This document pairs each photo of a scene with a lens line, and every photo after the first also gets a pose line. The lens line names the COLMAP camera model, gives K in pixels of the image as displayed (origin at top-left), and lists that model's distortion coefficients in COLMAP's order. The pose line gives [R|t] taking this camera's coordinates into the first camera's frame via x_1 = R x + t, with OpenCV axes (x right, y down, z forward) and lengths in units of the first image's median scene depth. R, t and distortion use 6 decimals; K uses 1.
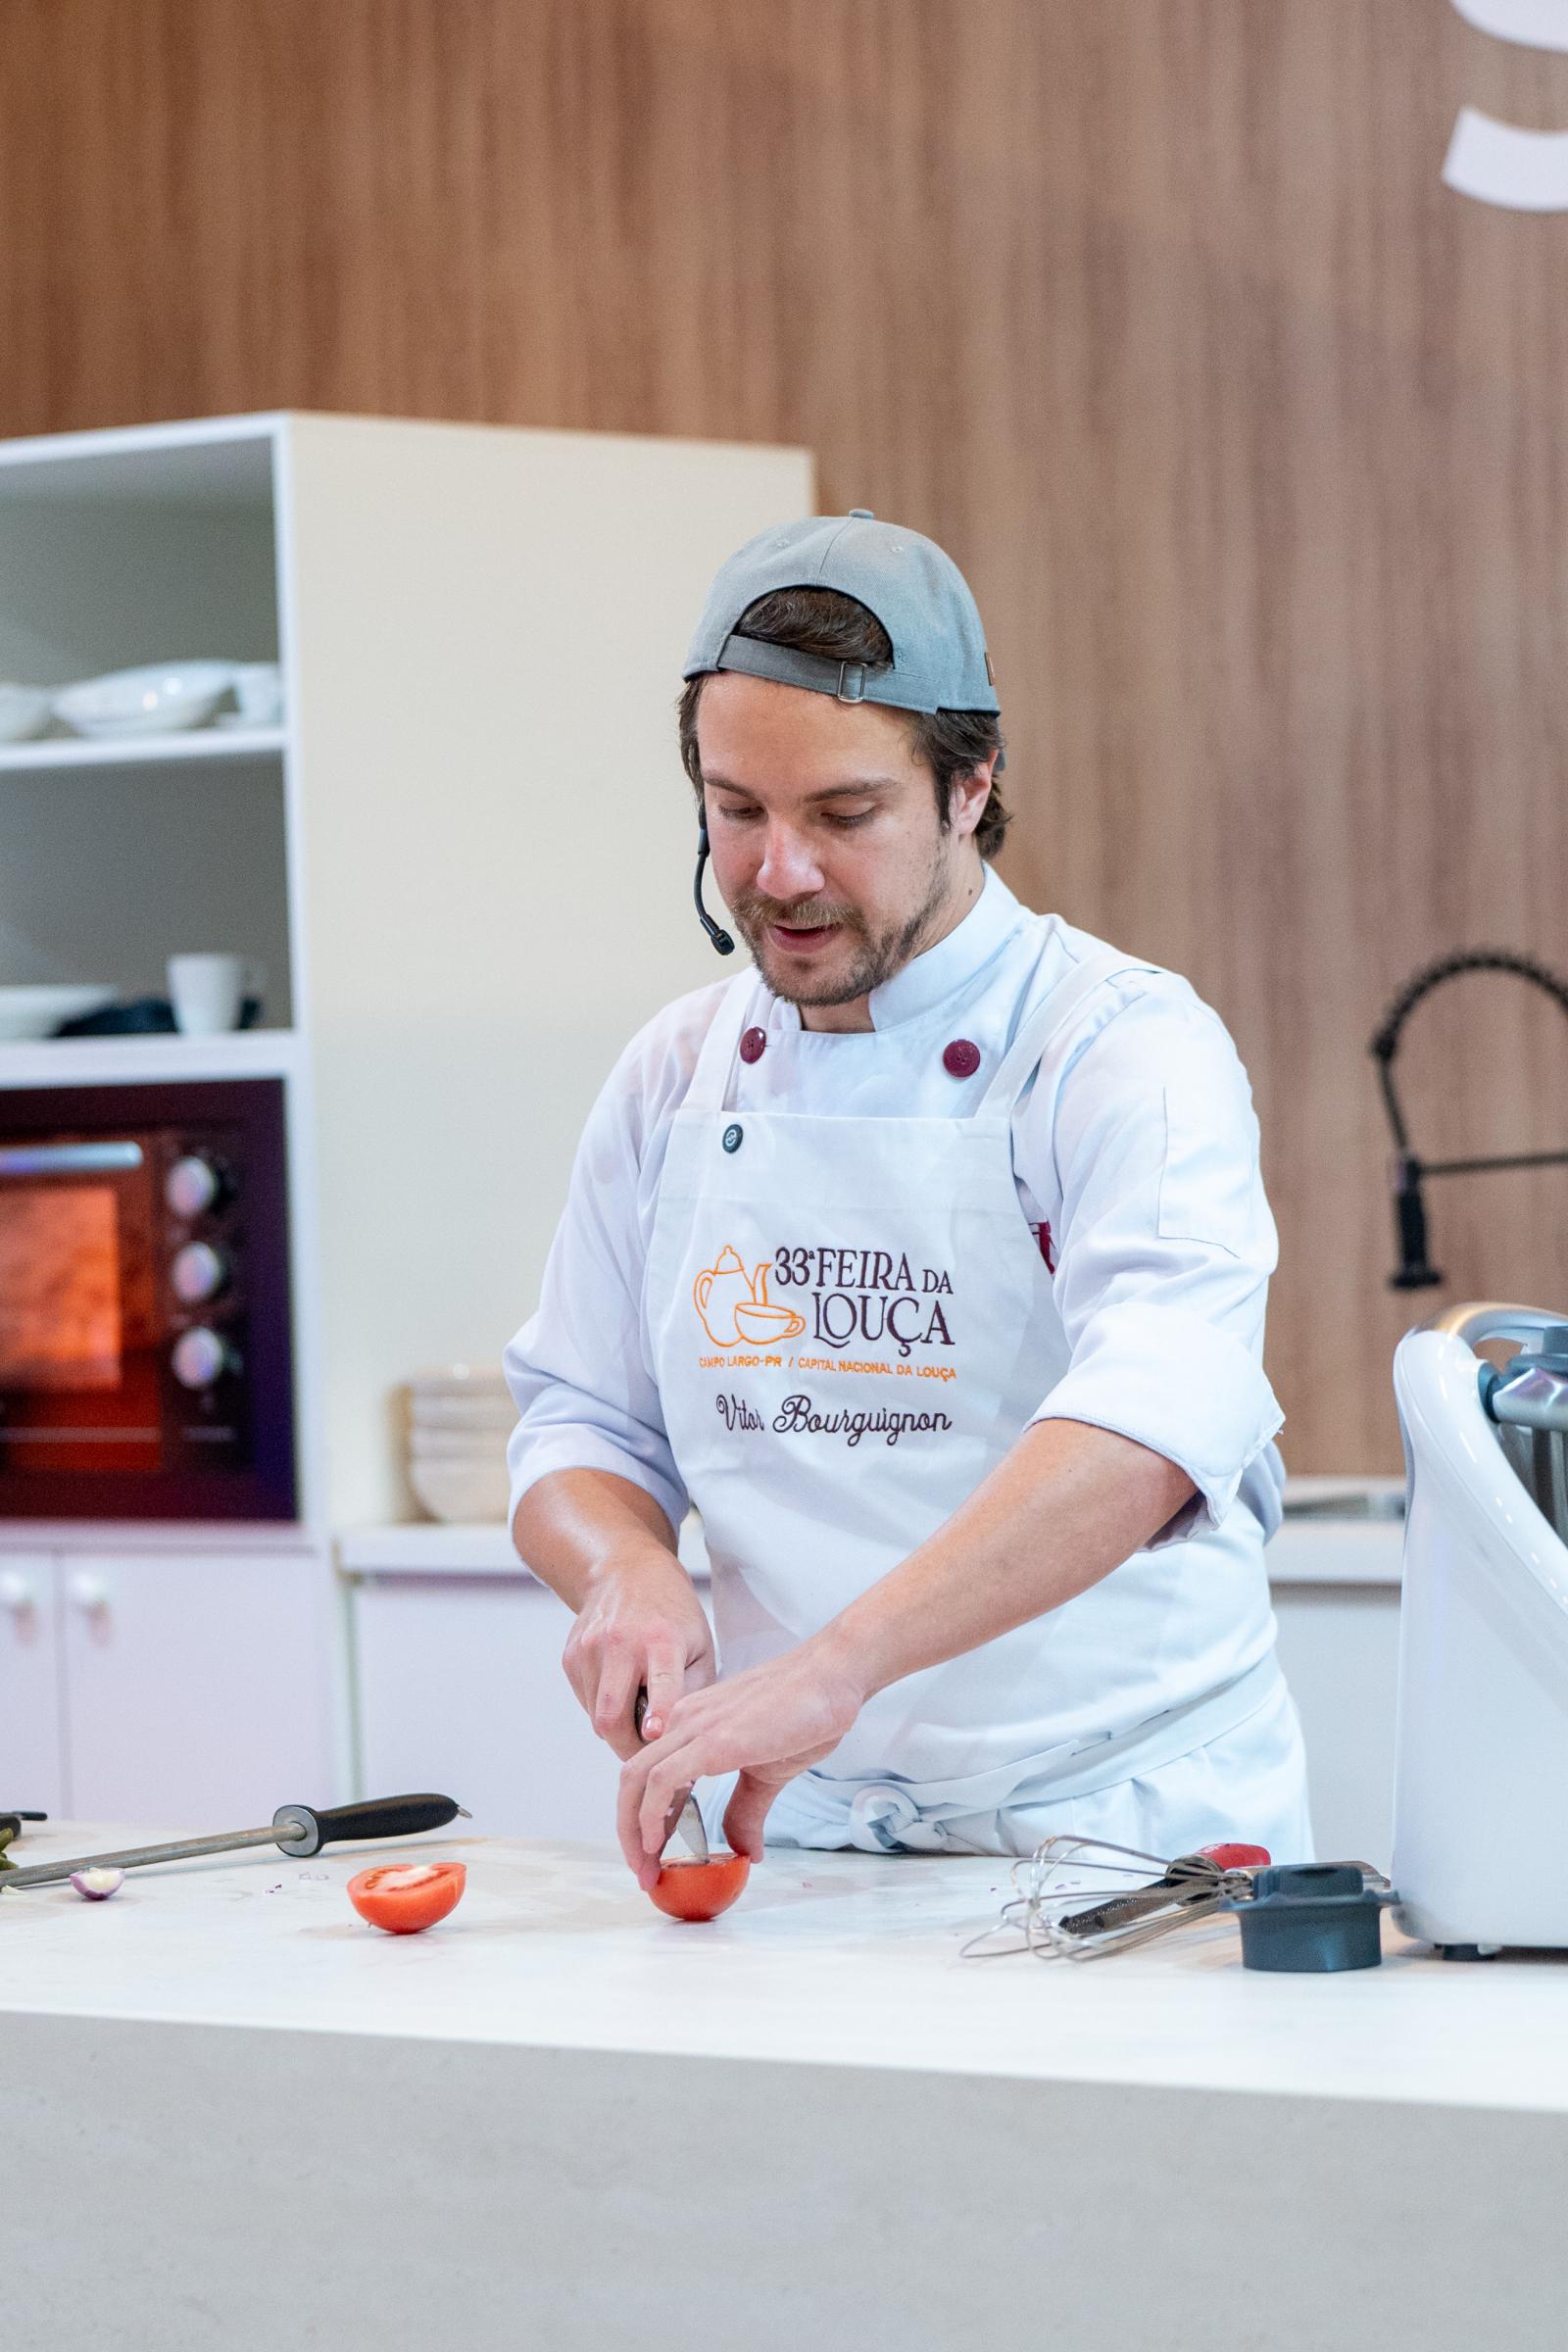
lens RADIAL K [[7457.2, 0, 784.0], [0, 7457.2, 1176.0], [0, 0, 1]] dist [-0.004182, 0.245822]
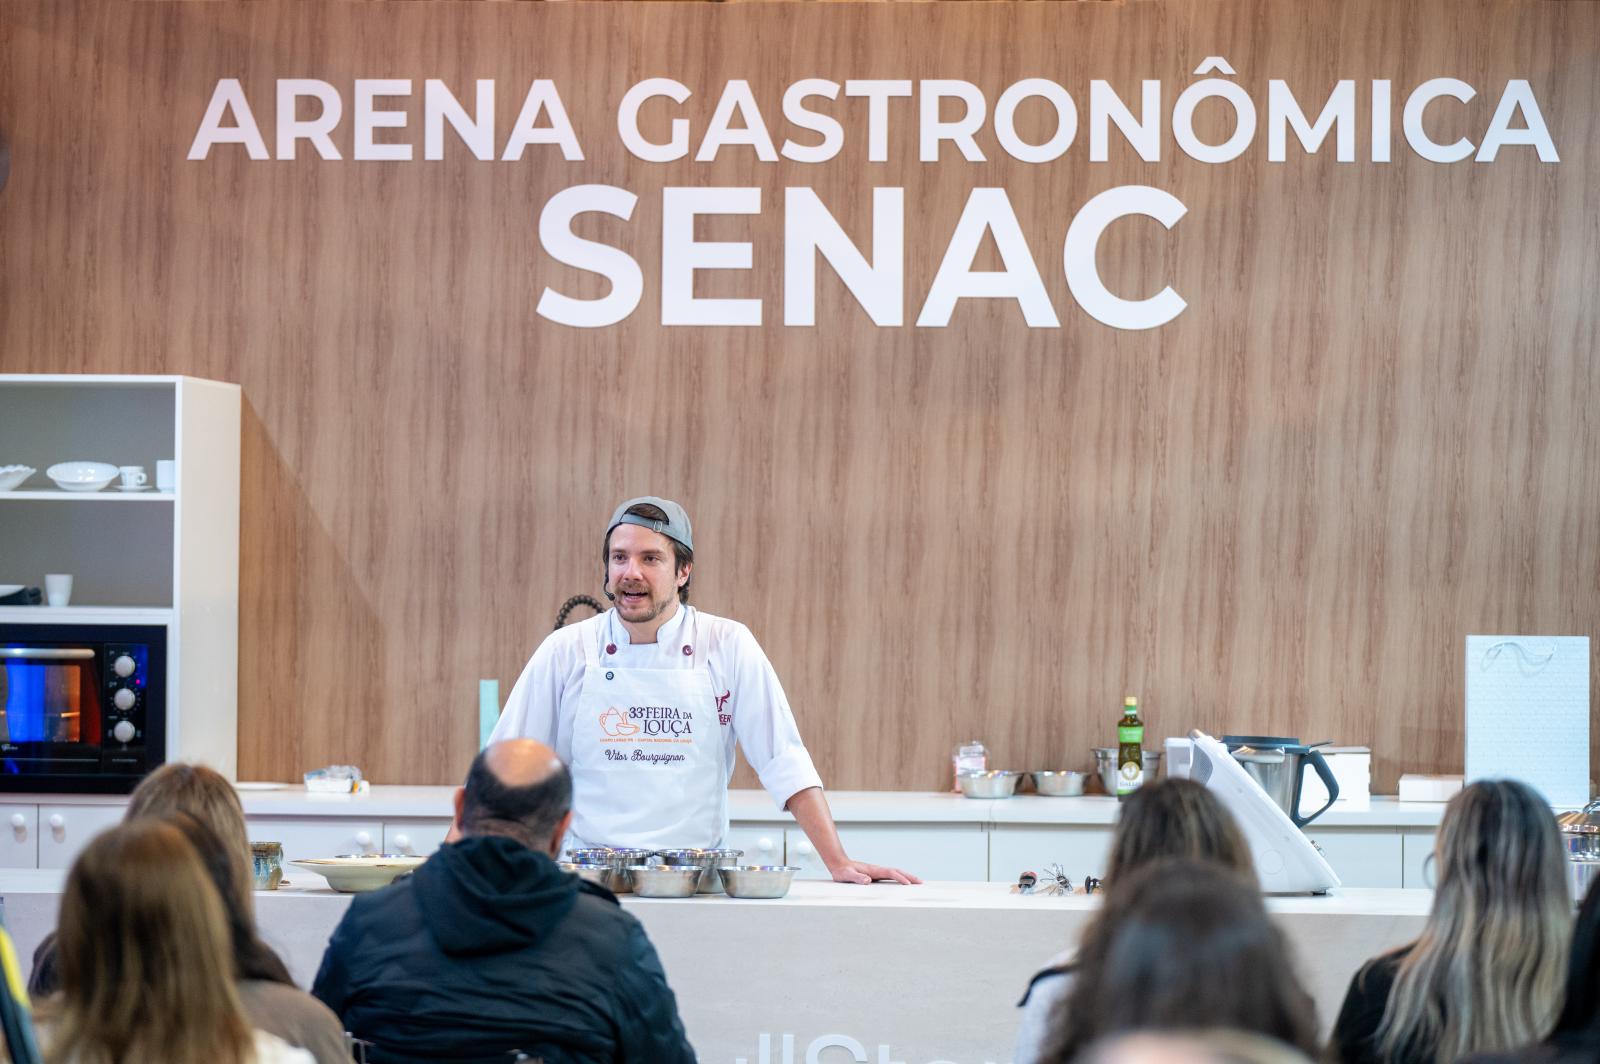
lens RADIAL K [[5072.9, 0, 800.0], [0, 5072.9, 532.0], [0, 0, 1]] dist [-0.004182, 0.245822]
pose [[0.850717, 0.043530, 0.523818, -0.787731], [-0.032272, 0.999010, -0.030606, 0.000956], [-0.524632, 0.009132, 0.851280, -0.624193]]
